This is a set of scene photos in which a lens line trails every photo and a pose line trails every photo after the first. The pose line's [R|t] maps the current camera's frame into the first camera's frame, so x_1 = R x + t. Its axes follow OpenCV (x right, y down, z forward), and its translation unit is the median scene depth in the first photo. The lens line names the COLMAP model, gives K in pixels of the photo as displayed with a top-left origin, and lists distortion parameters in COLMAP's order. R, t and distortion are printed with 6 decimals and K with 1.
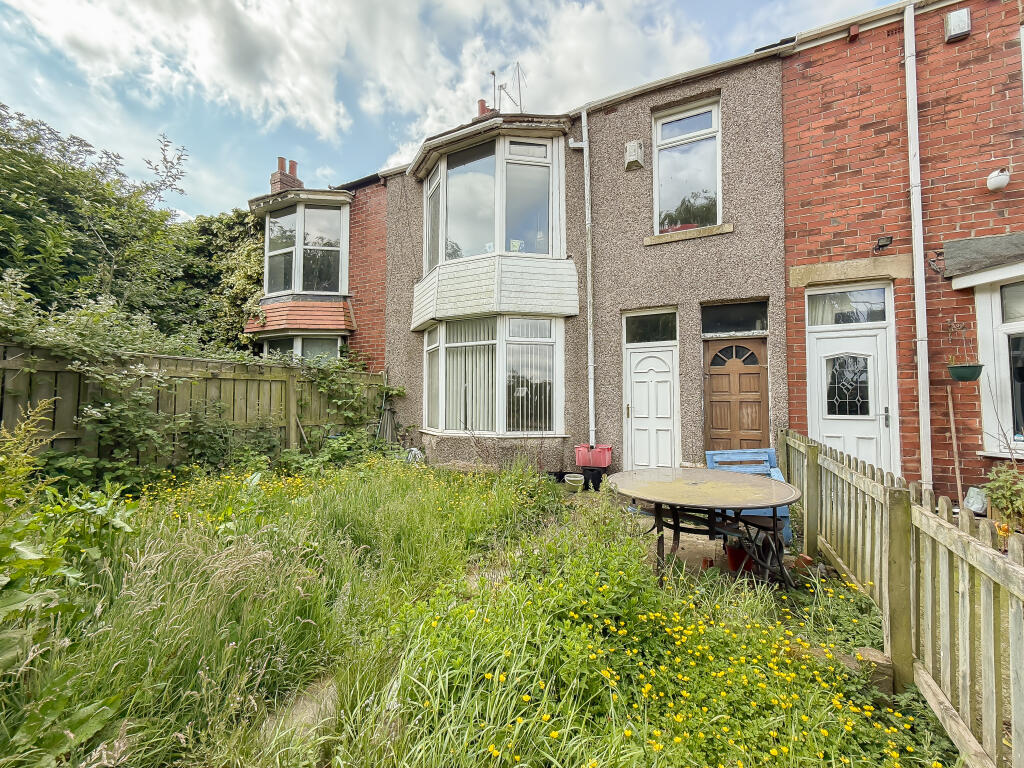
lens RADIAL K [[411.1, 0, 514.5], [0, 411.1, 384.2], [0, 0, 1]] dist [-0.000707, 0.000129]
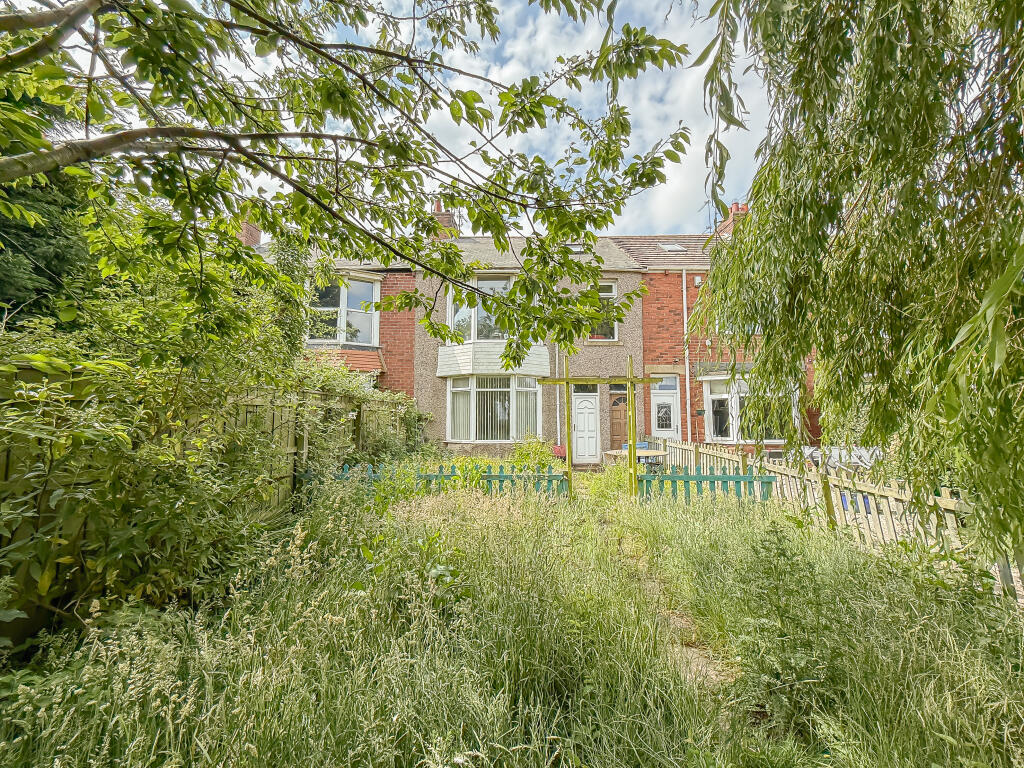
lens RADIAL K [[411.1, 0, 514.5], [0, 411.1, 384.2], [0, 0, 1]] dist [-0.000707, 0.000129]
pose [[0.900963, 0.033272, 0.432619, -0.976278], [-0.017671, 0.999042, -0.040034, -0.068098], [-0.433537, 0.028424, 0.900688, -0.752834]]
